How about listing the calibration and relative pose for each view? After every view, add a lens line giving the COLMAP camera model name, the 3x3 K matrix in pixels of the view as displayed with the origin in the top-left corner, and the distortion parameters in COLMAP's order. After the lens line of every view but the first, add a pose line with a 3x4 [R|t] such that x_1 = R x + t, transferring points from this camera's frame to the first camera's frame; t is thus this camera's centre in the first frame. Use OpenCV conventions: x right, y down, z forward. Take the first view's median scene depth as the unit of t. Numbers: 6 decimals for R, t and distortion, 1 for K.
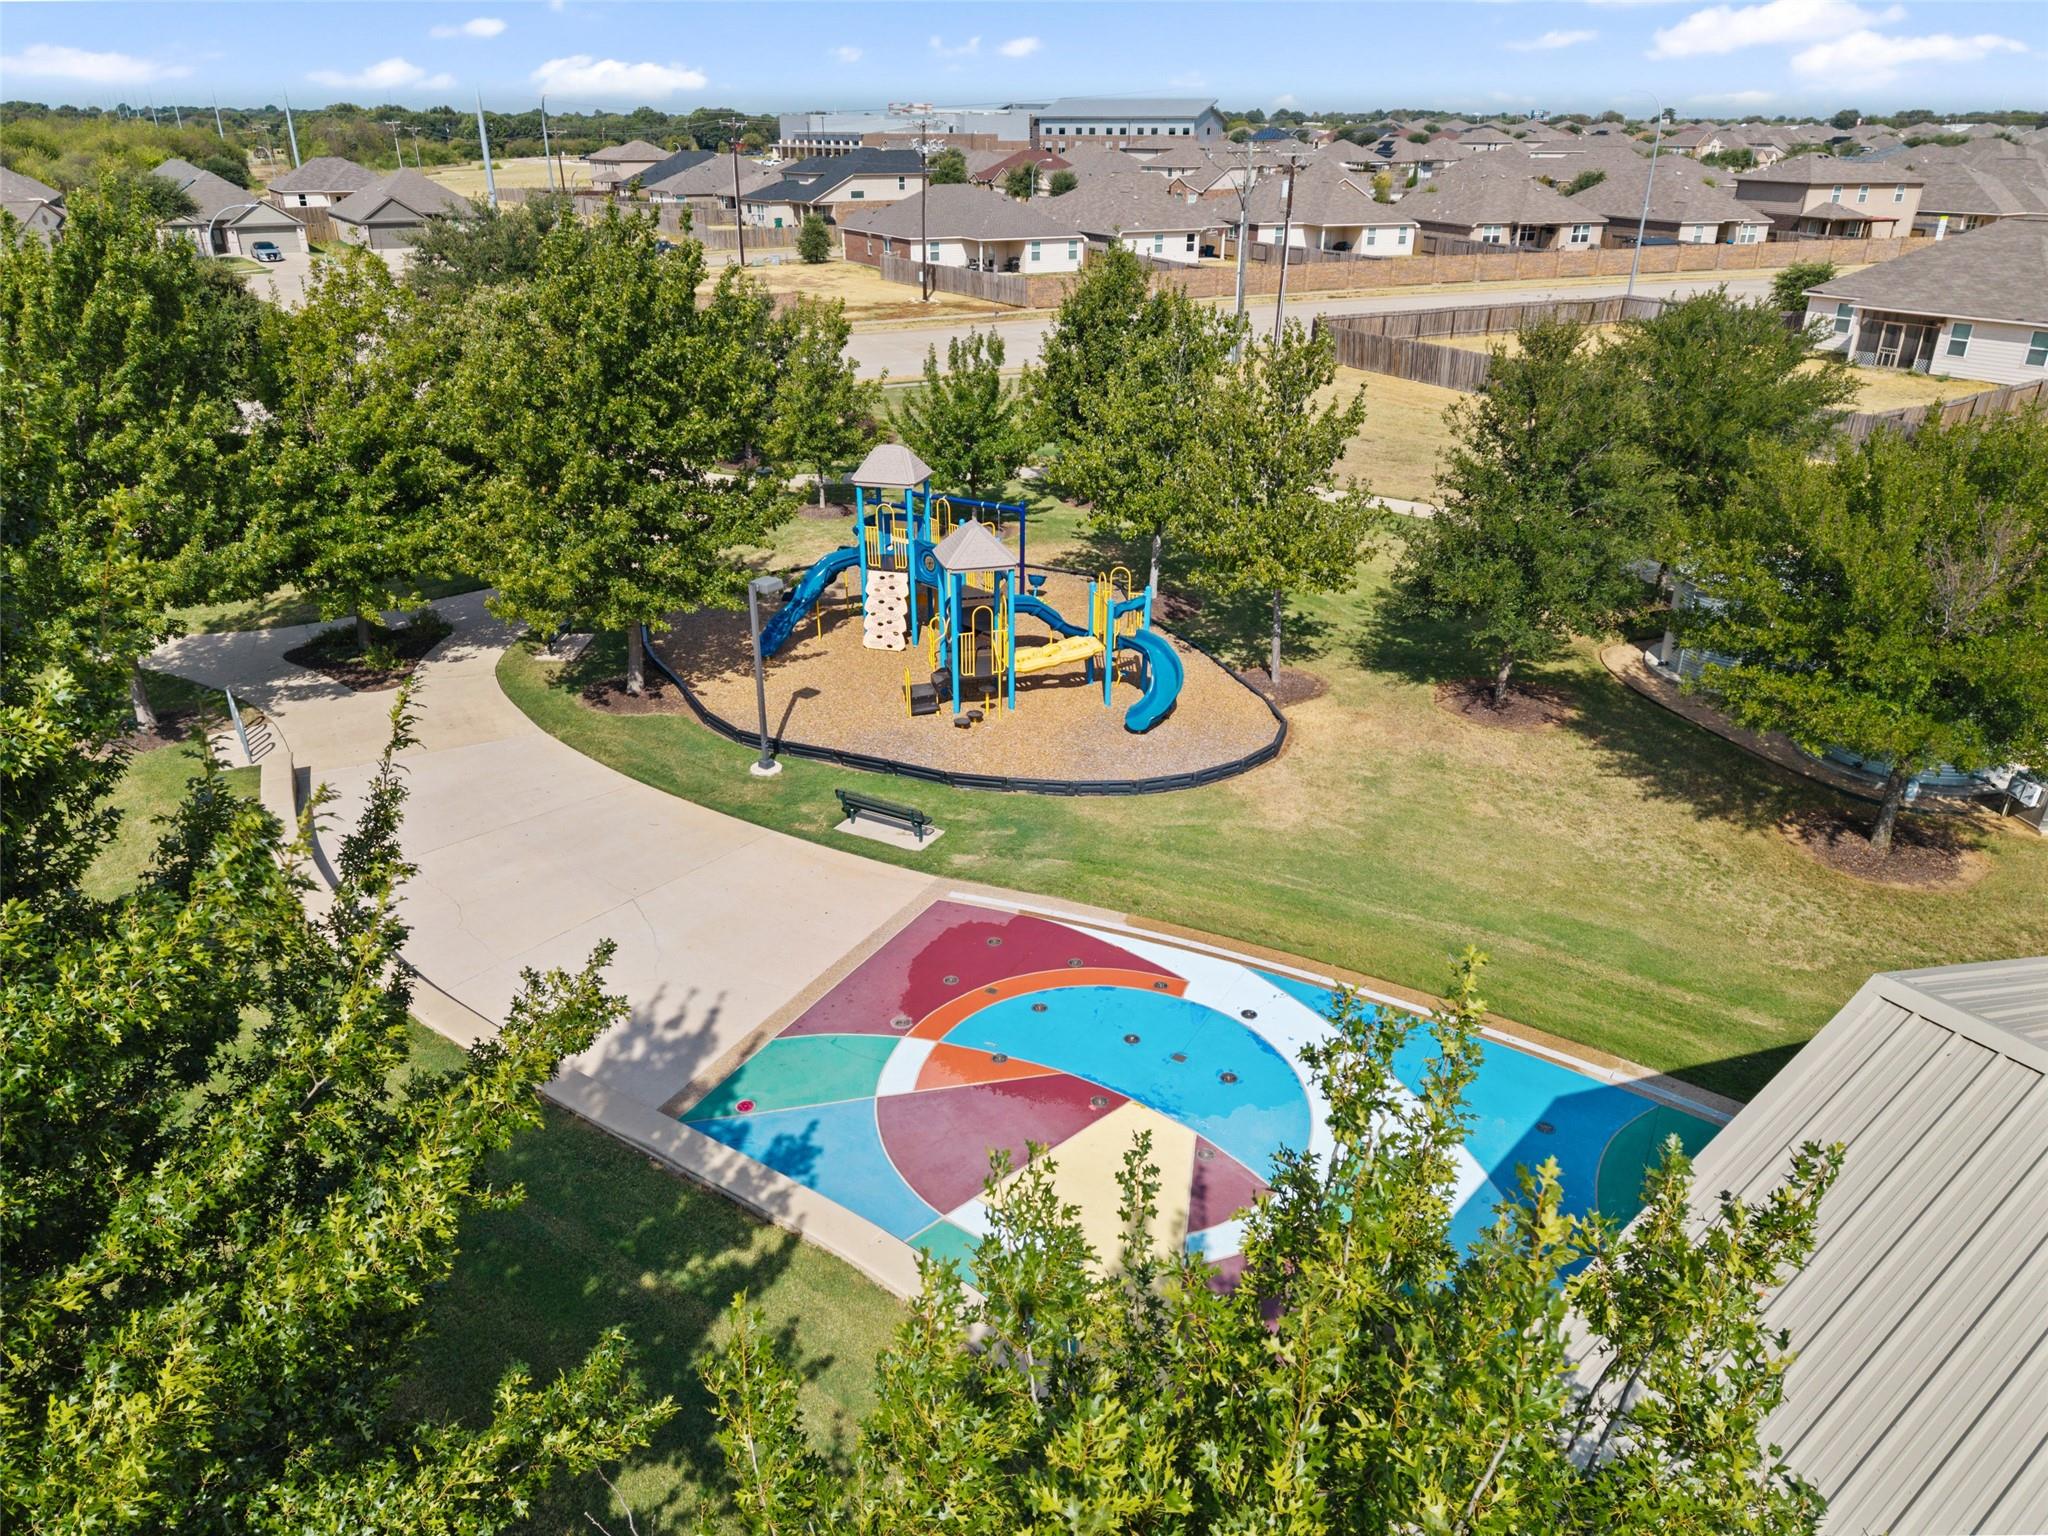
lens RADIAL K [[1414.3, 0, 1017.3], [0, 1414.3, 769.6], [0, 0, 1]] dist [0.018228, -0.012533]
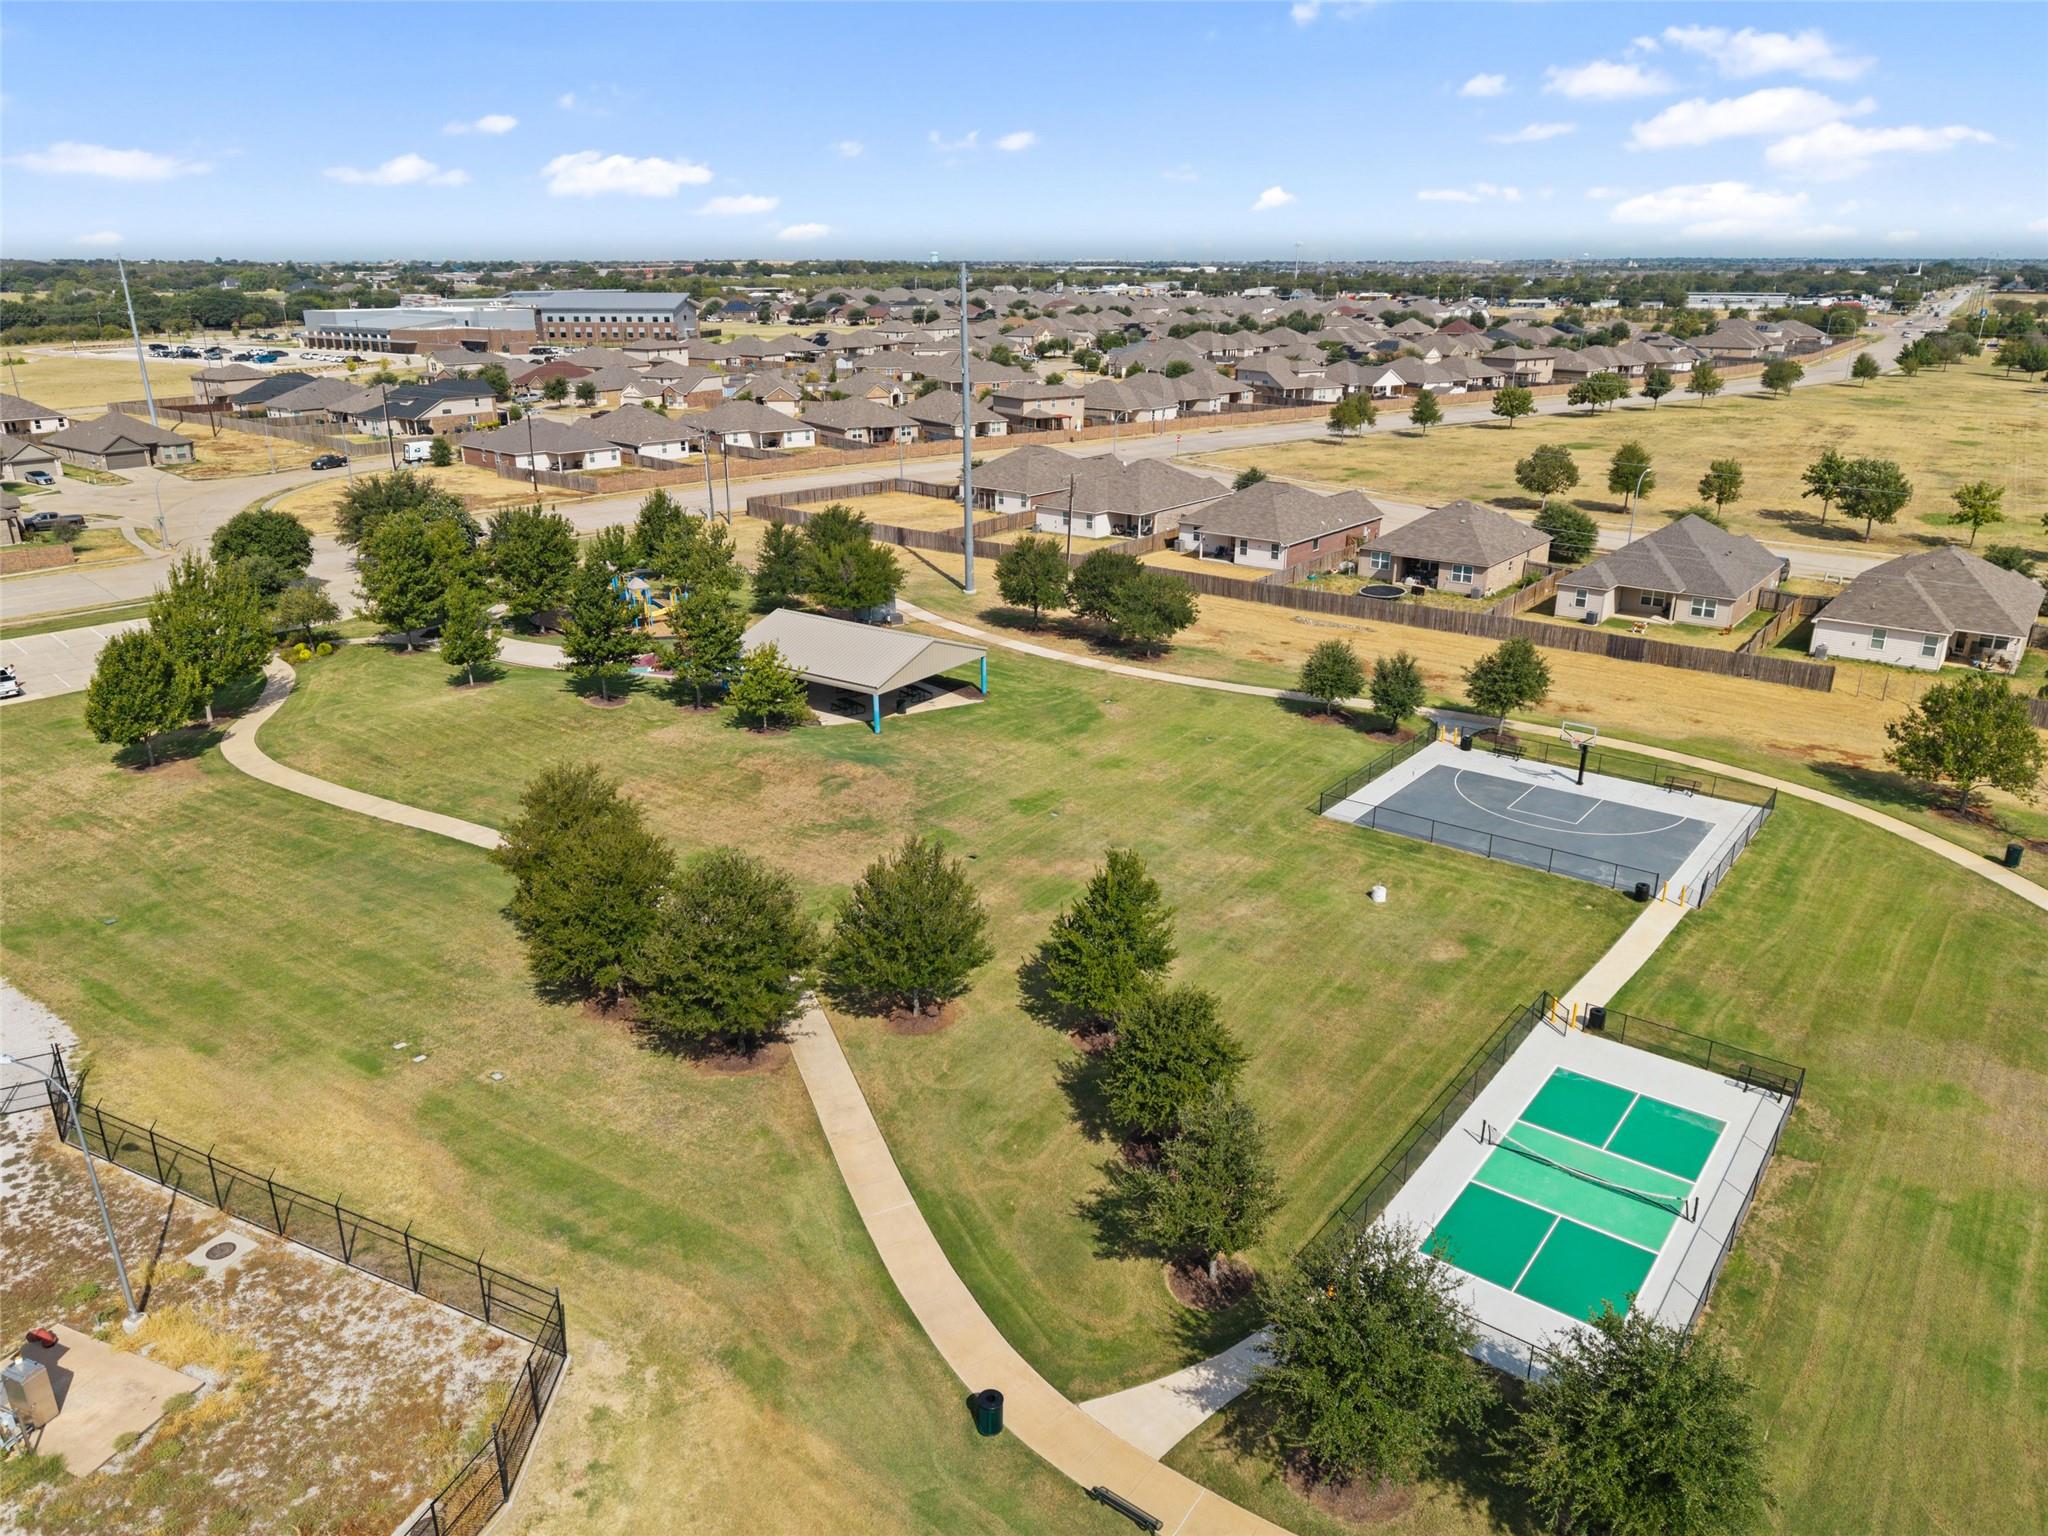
lens RADIAL K [[1414.3, 0, 1026.2], [0, 1414.3, 770.3], [0, 0, 1]] dist [0.018228, -0.012533]
pose [[0.941152, -0.116254, 0.317361, -0.074067], [0.141782, 0.988169, -0.058481, 0.167353], [-0.306807, 0.100035, 0.946500, -0.682333]]
